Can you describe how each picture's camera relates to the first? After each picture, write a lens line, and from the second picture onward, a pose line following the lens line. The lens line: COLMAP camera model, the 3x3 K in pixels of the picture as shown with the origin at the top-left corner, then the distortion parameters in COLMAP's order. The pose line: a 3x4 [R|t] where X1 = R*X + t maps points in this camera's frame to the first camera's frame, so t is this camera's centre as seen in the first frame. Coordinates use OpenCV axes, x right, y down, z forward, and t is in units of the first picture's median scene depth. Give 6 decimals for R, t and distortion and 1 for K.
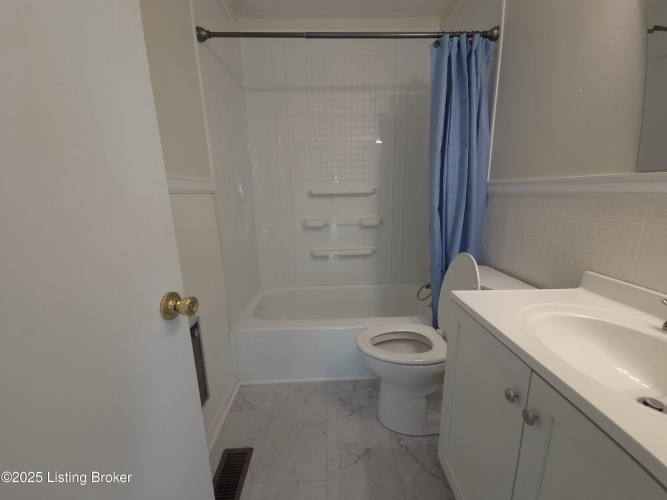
lens RADIAL K [[270.0, 0, 333.5], [0, 270.0, 250.0], [0, 0, 1]] dist [0.000752, -0.000451]
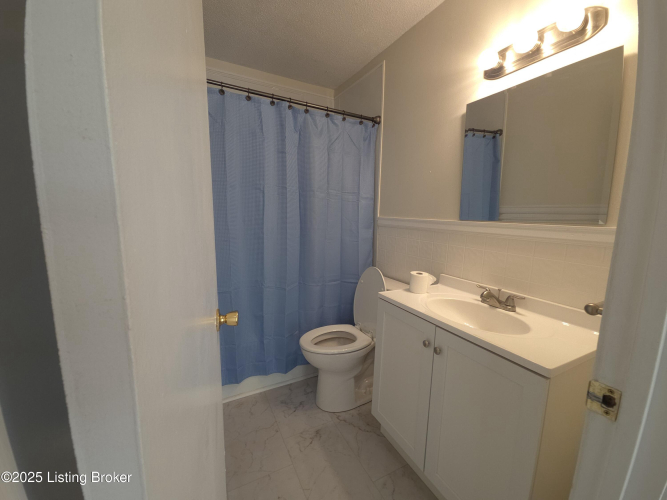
lens RADIAL K [[270.0, 0, 333.5], [0, 270.0, 250.0], [0, 0, 1]] dist [0.000752, -0.000451]
pose [[0.893404, -0.016245, 0.448960, -0.333832], [0.049650, 0.996795, -0.062732, -0.000071], [-0.446502, 0.078336, 0.891347, -0.183714]]
